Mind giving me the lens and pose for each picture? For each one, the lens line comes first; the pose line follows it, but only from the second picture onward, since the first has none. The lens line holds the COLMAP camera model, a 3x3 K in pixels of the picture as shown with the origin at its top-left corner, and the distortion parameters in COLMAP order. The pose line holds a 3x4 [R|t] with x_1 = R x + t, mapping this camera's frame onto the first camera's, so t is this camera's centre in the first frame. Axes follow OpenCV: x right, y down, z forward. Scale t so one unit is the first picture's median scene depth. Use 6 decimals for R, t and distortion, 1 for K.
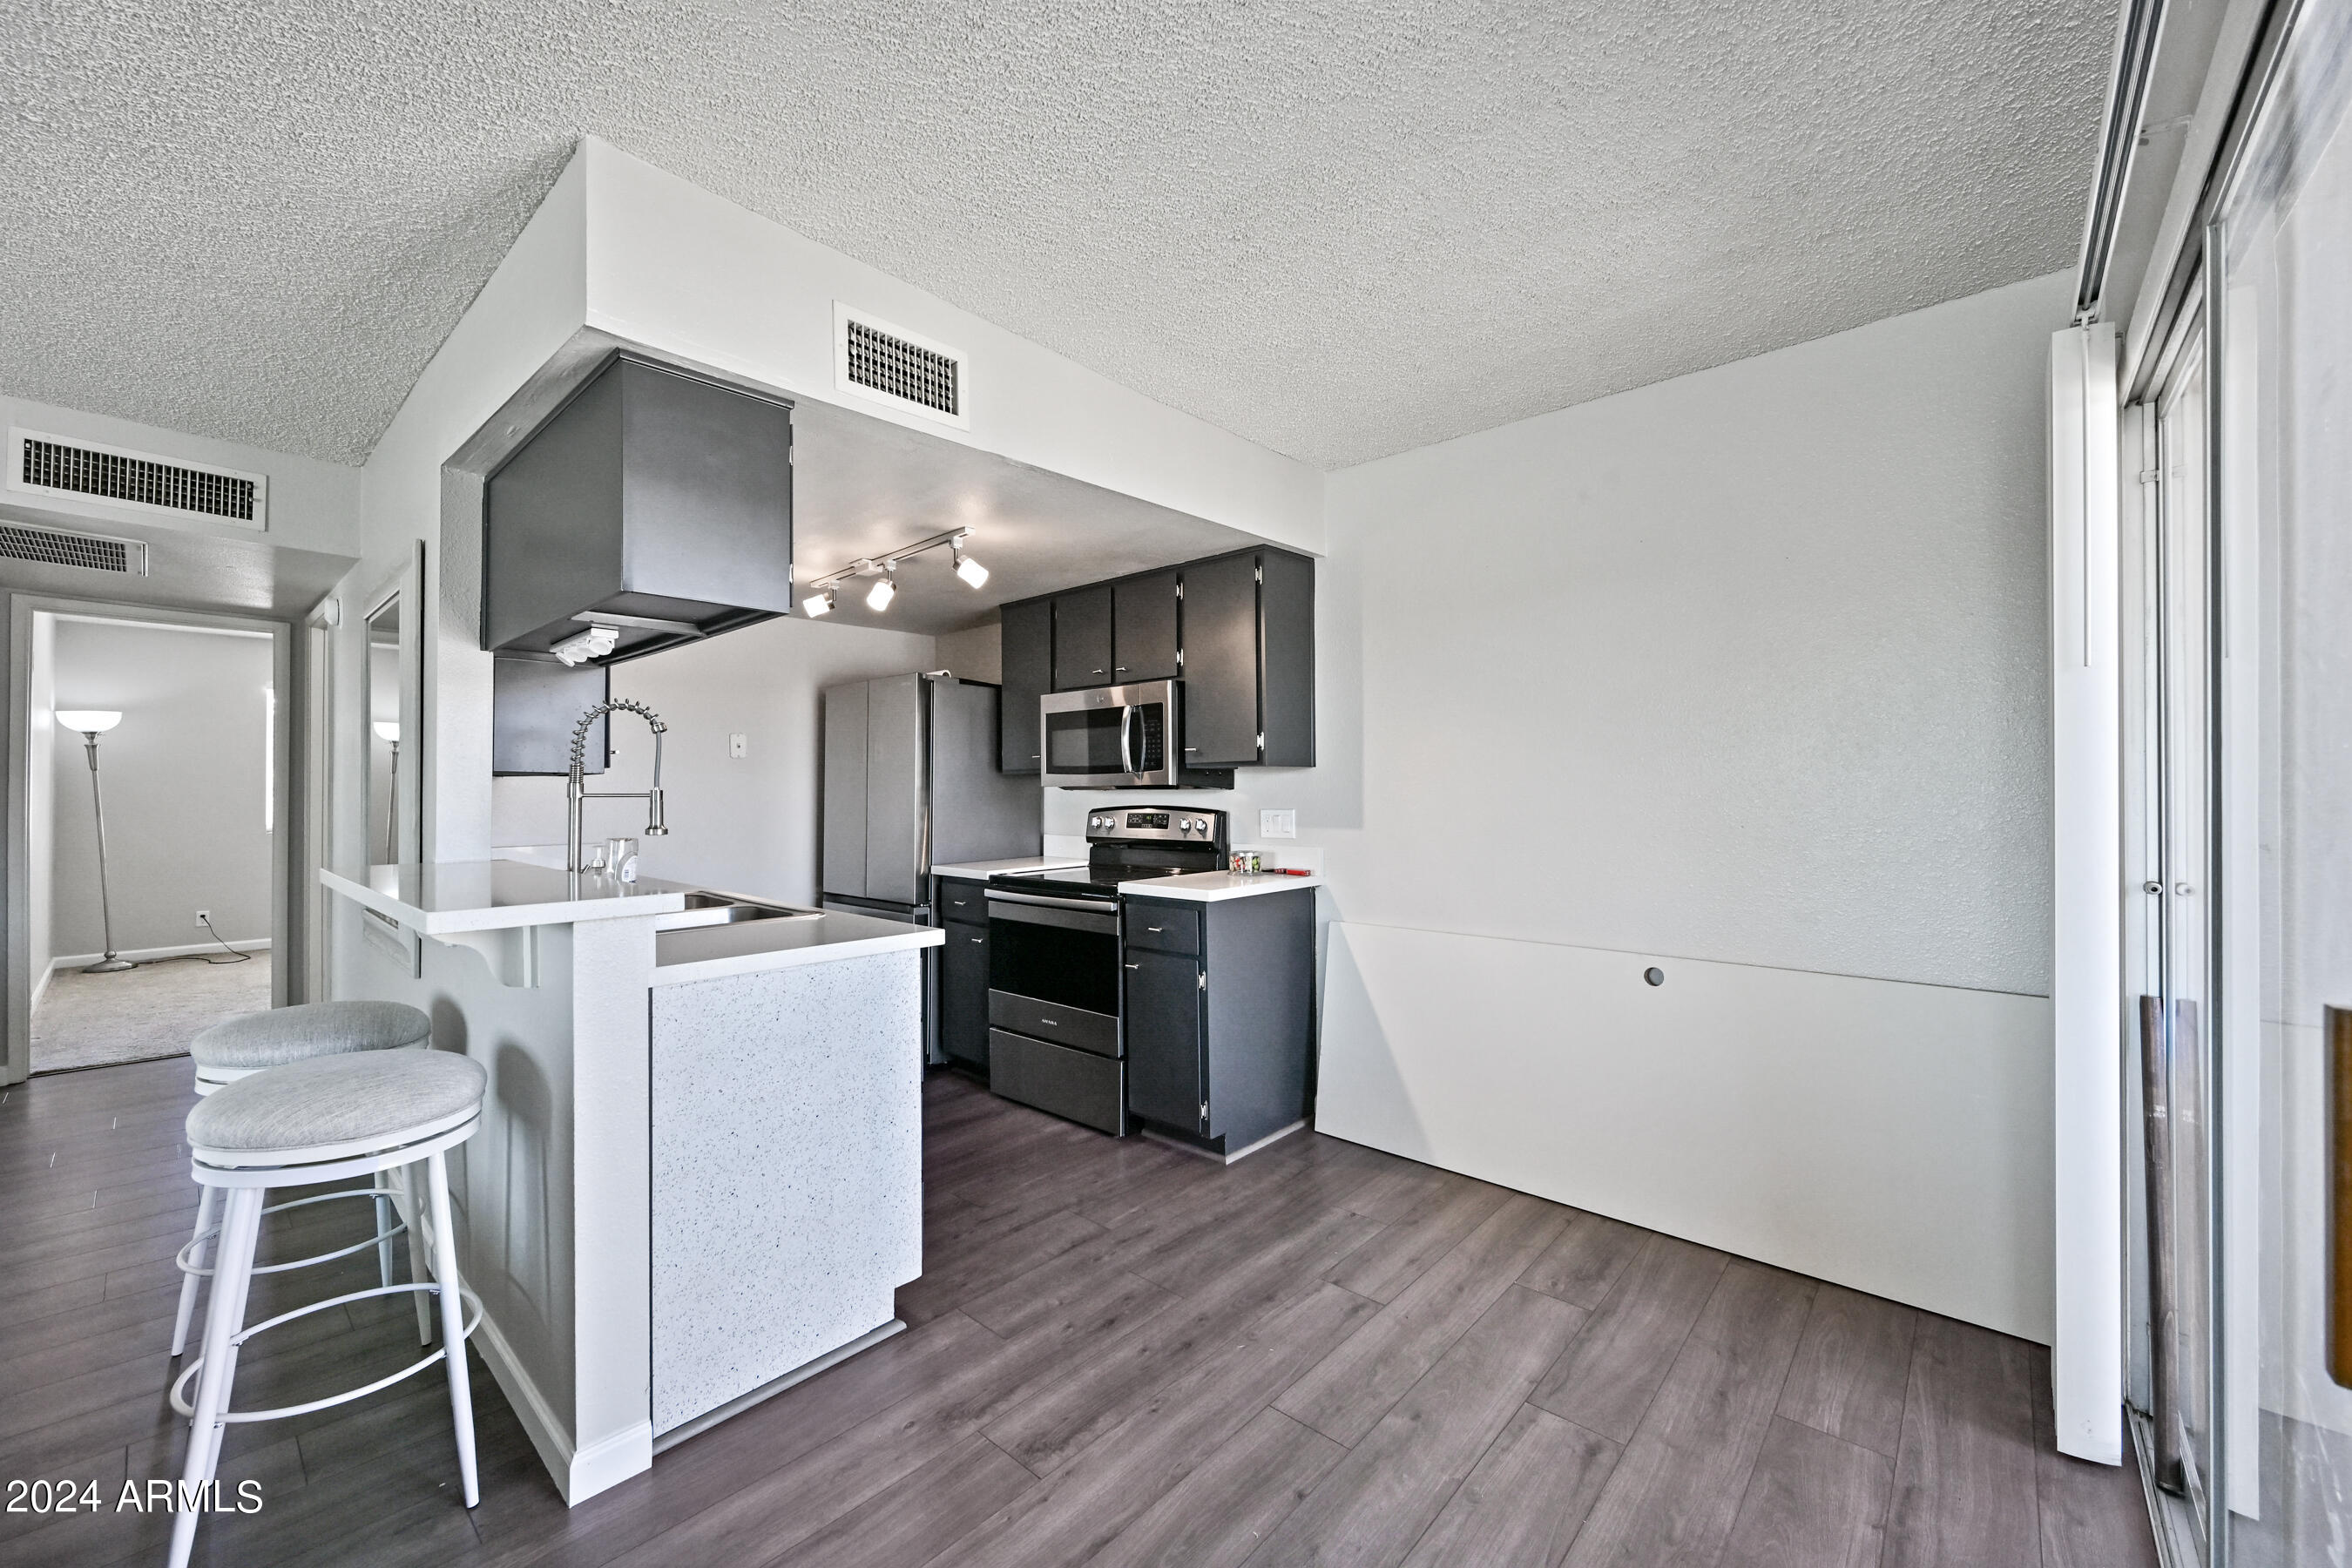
lens RADIAL K [[909.4, 0, 1176.0], [0, 909.4, 784.0], [0, 0, 1]] dist [-0.000203, 0.000043]
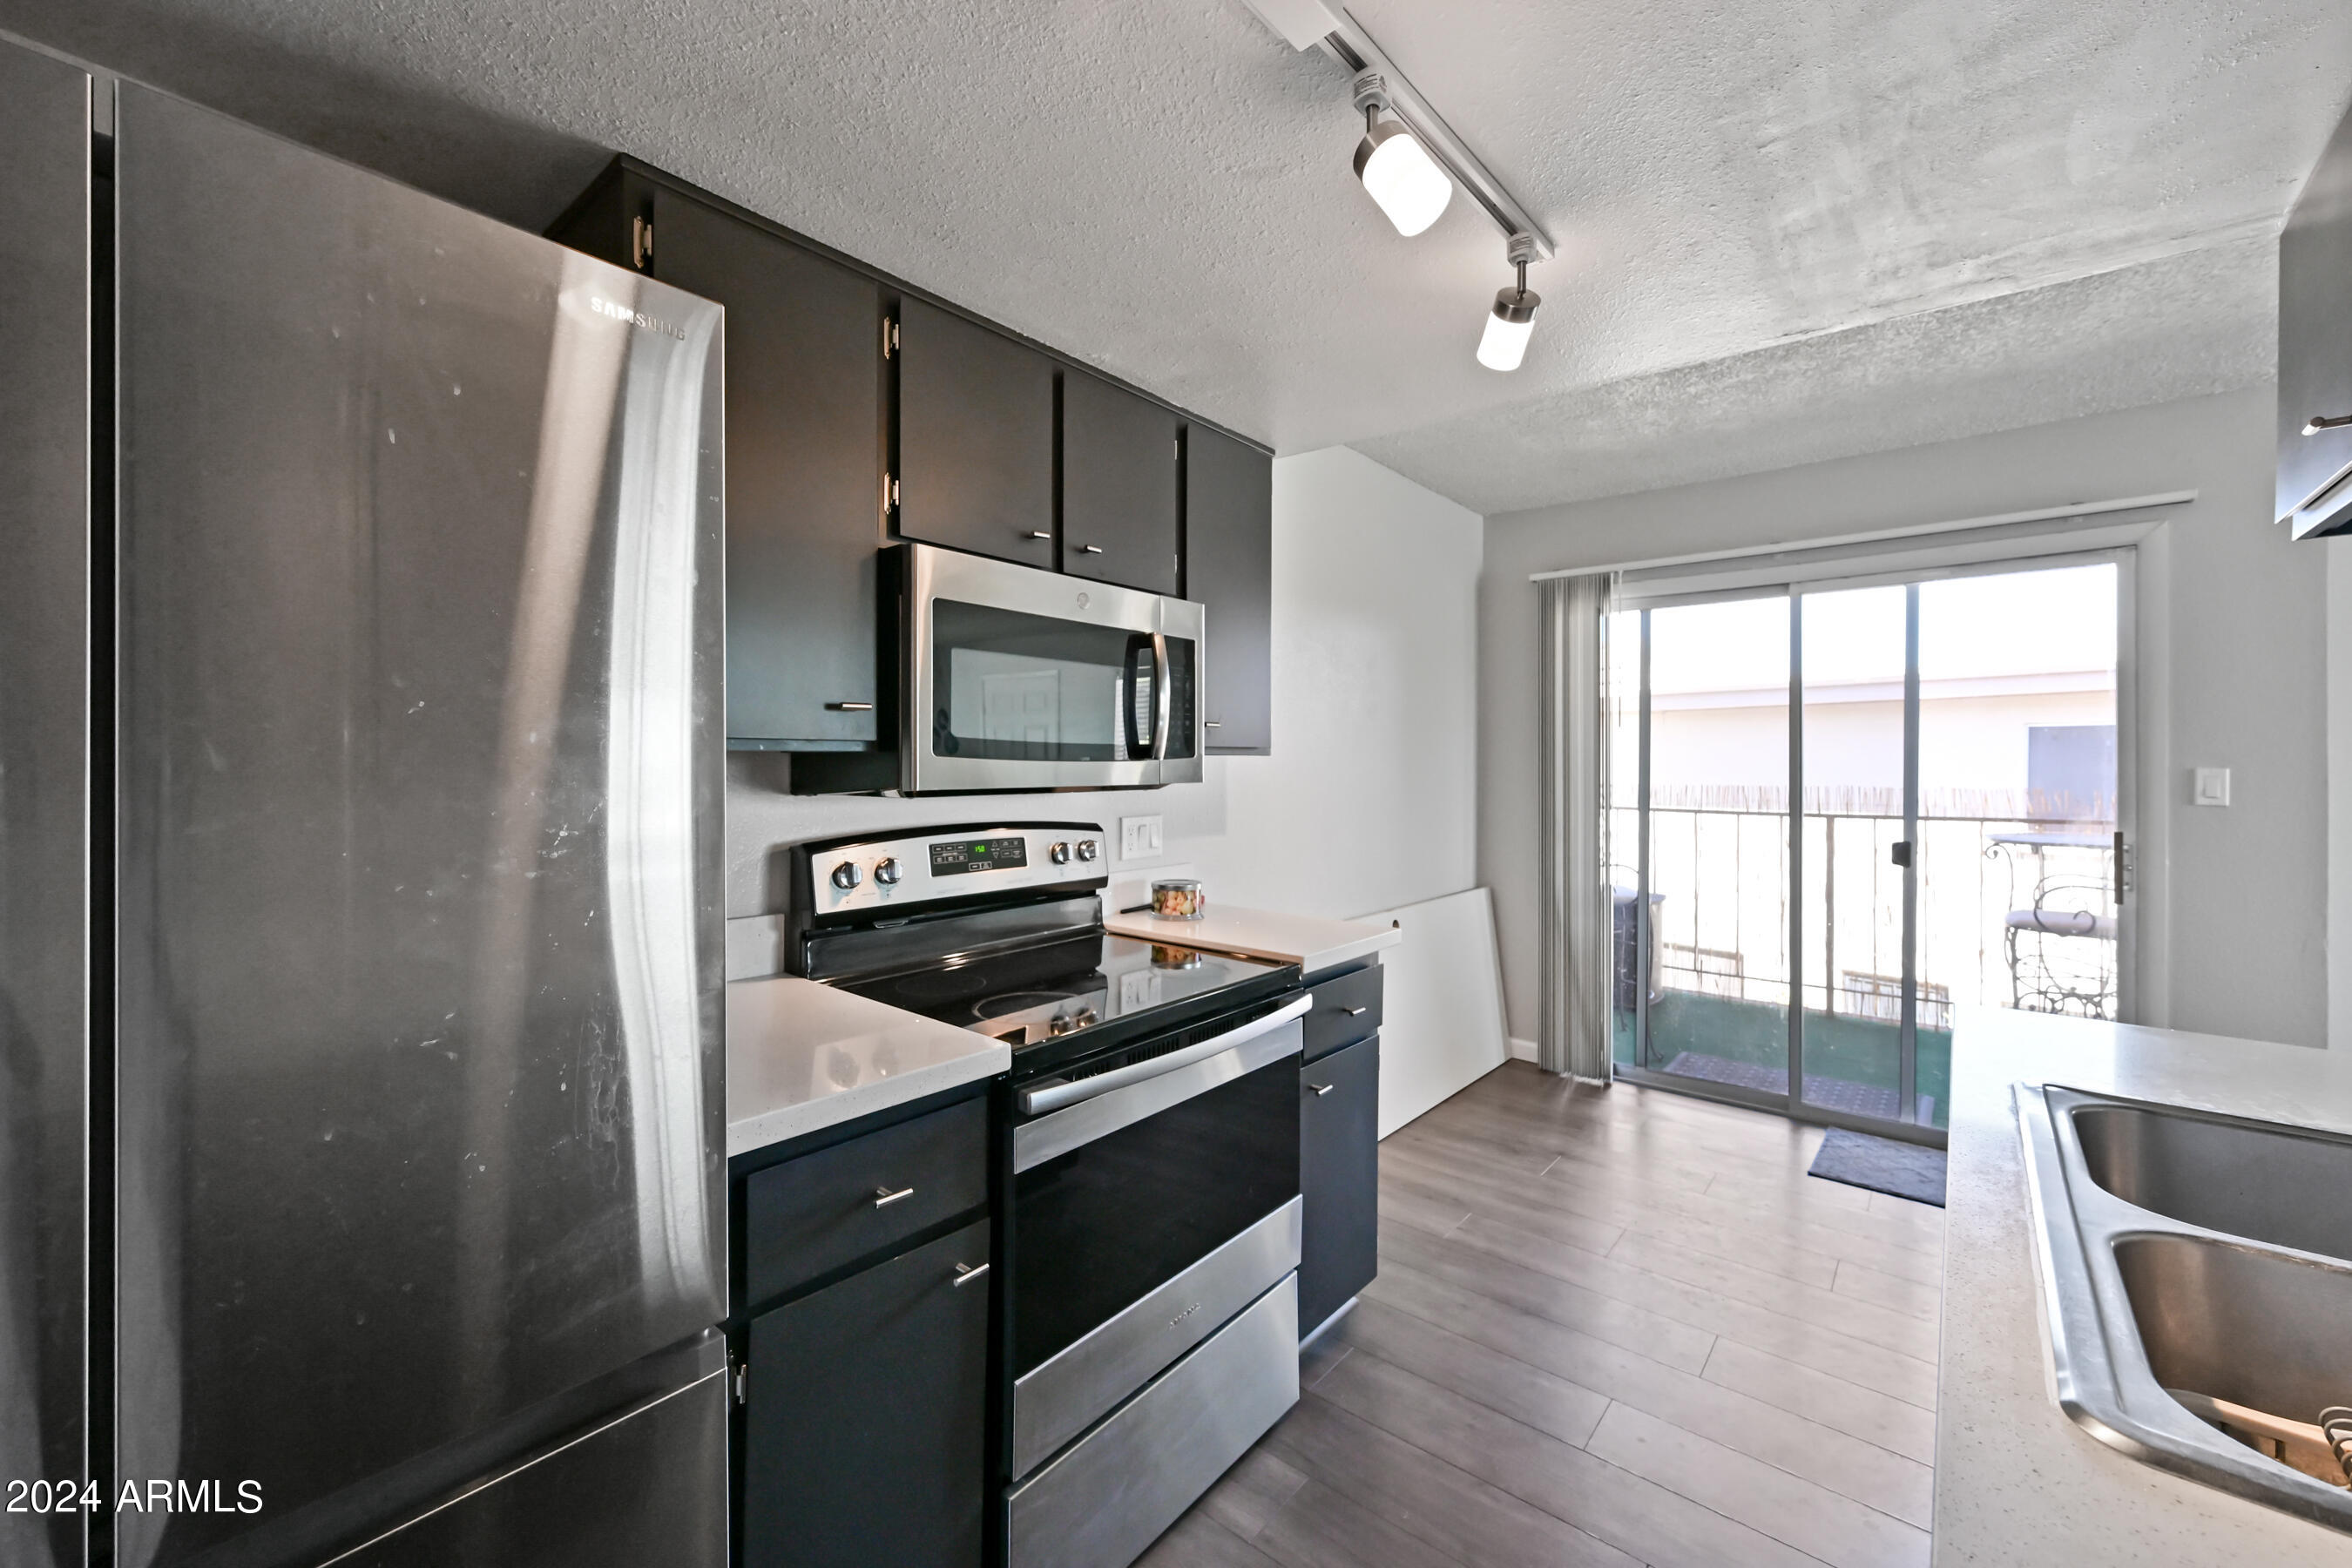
lens RADIAL K [[929.6, 0, 1174.8], [0, 929.6, 774.5], [0, 0, 1]] dist [-0.000317, 0.000338]
pose [[-0.017809, -0.010318, 0.999788, -0.589418], [-0.012325, 0.999873, 0.010099, -0.010350], [-0.999765, -0.012143, -0.017934, 1.005312]]
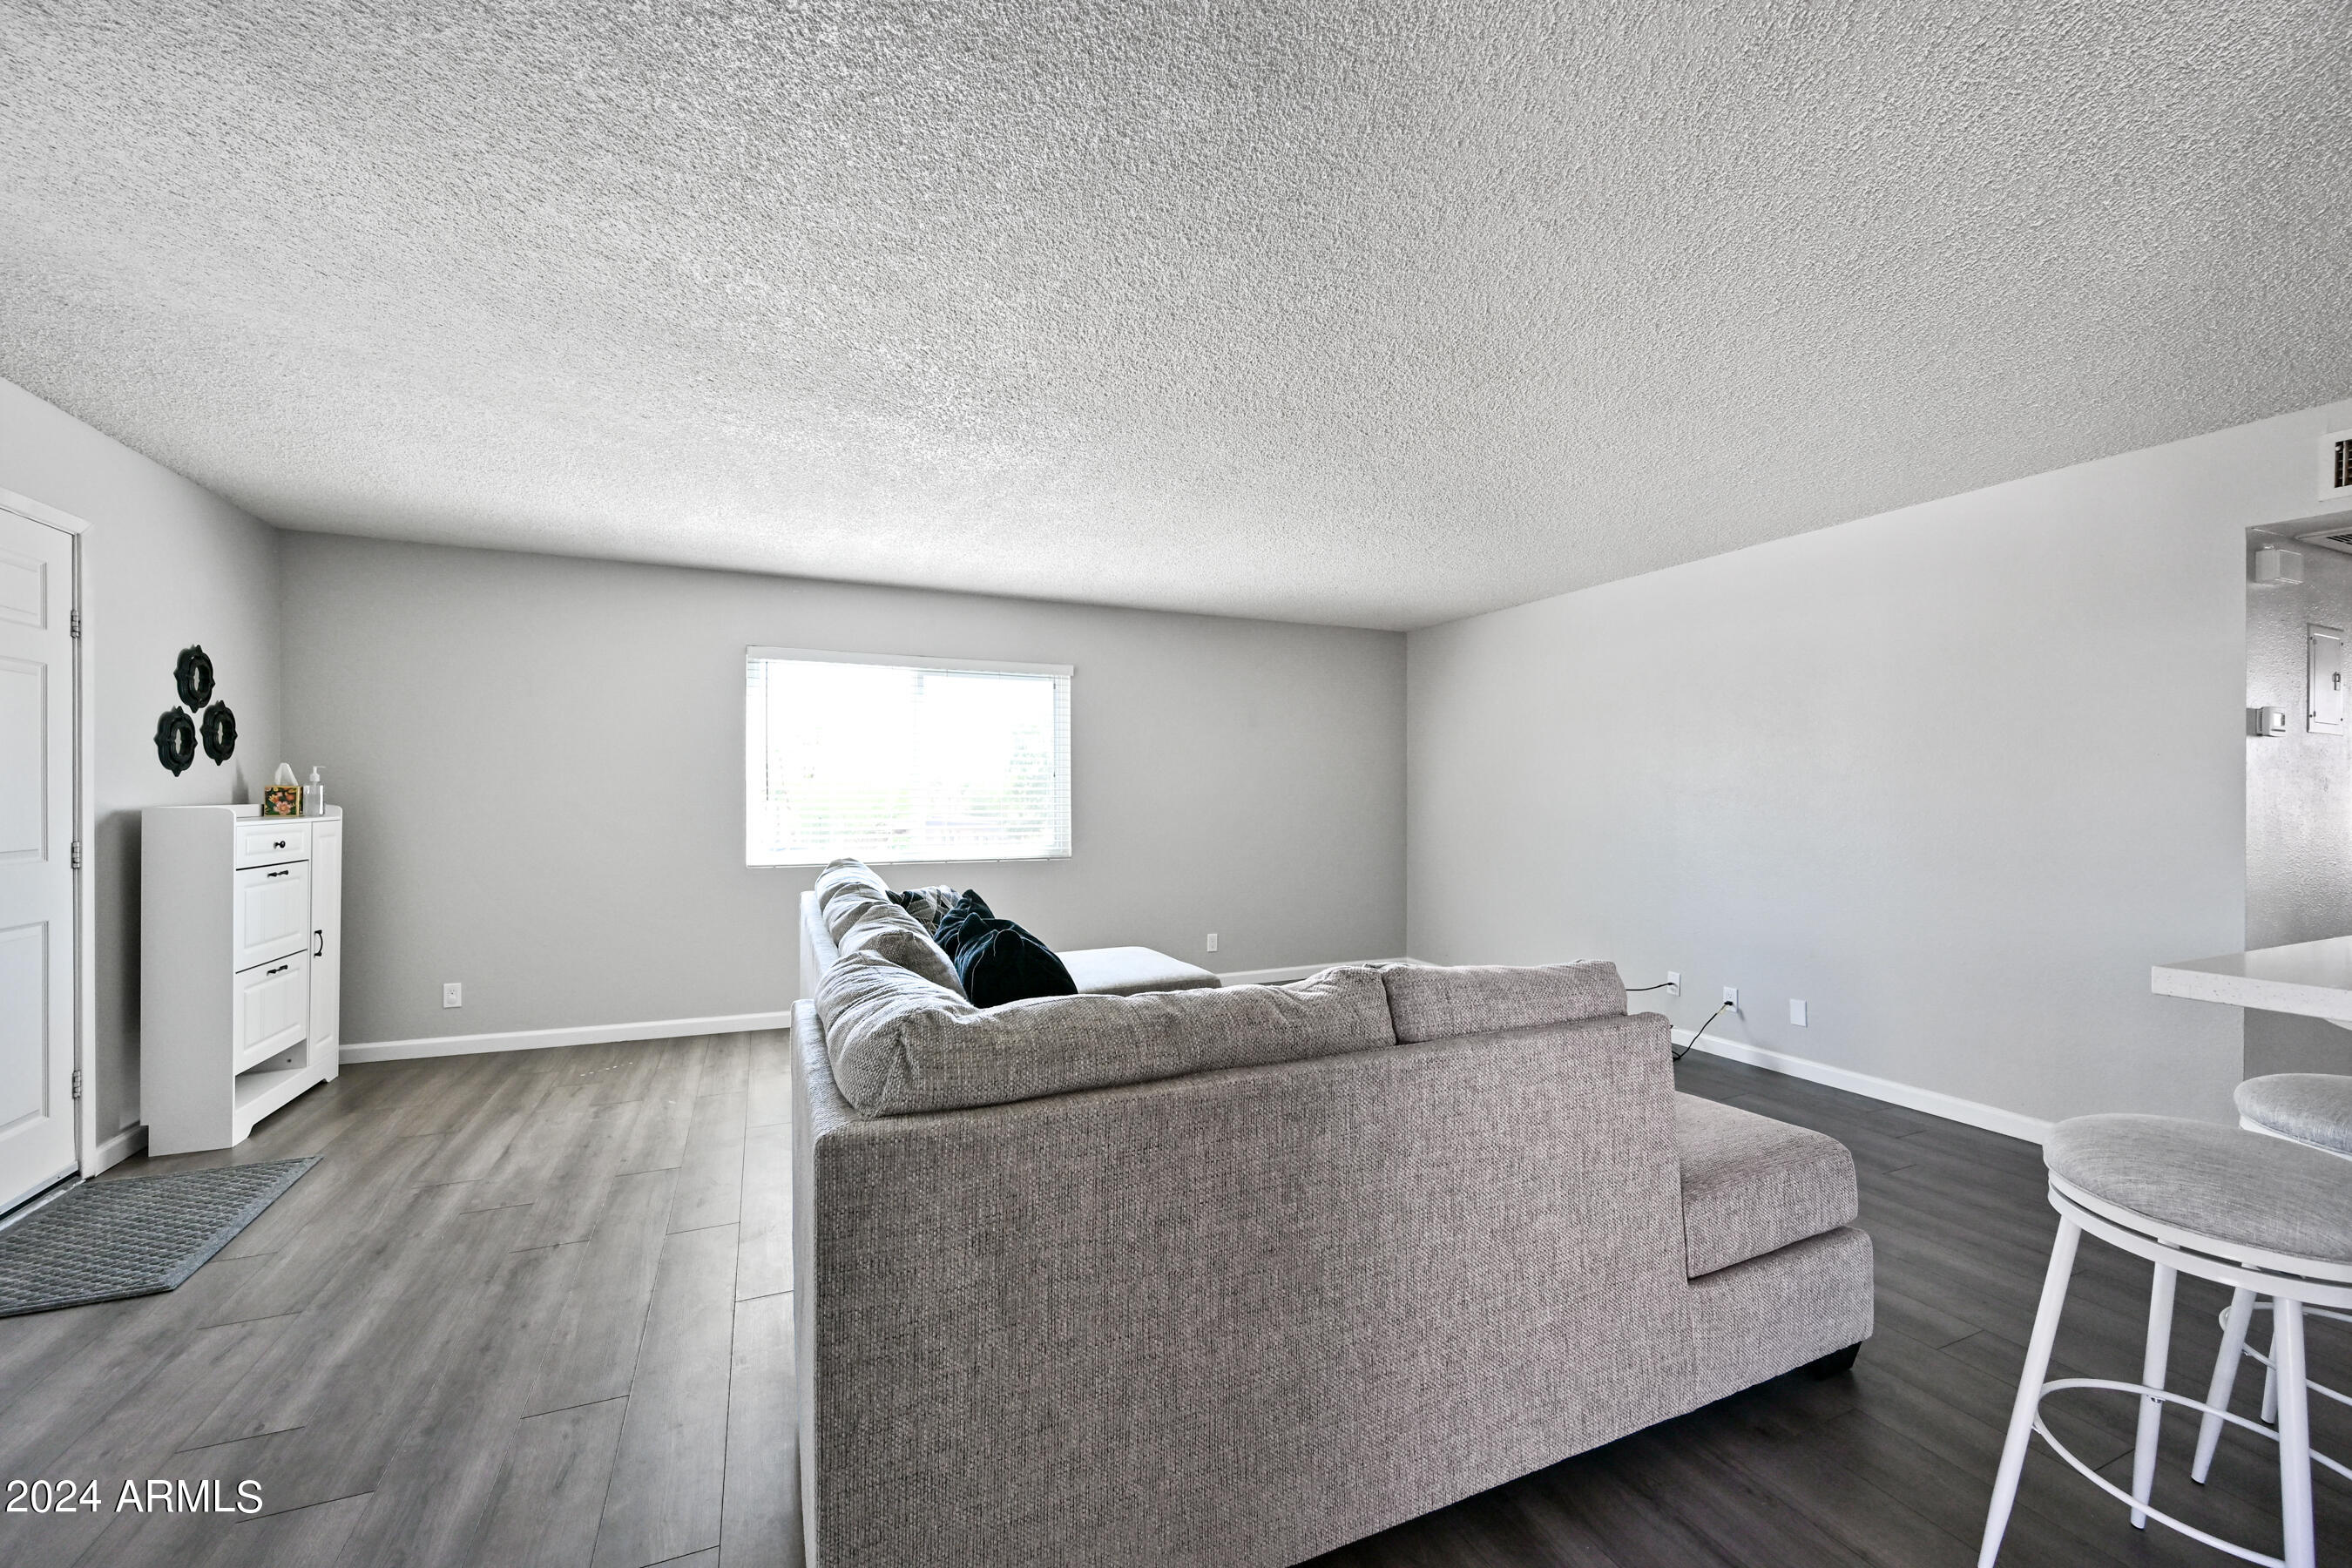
lens RADIAL K [[929.6, 0, 1181.2], [0, 929.6, 798.4], [0, 0, 1]] dist [-0.000782, 0.000093]
pose [[-0.417005, 0.001995, -0.908902, 0.125479], [0.007634, 0.999970, -0.001307, -0.005790], [0.908872, -0.007483, -0.417008, 0.236988]]
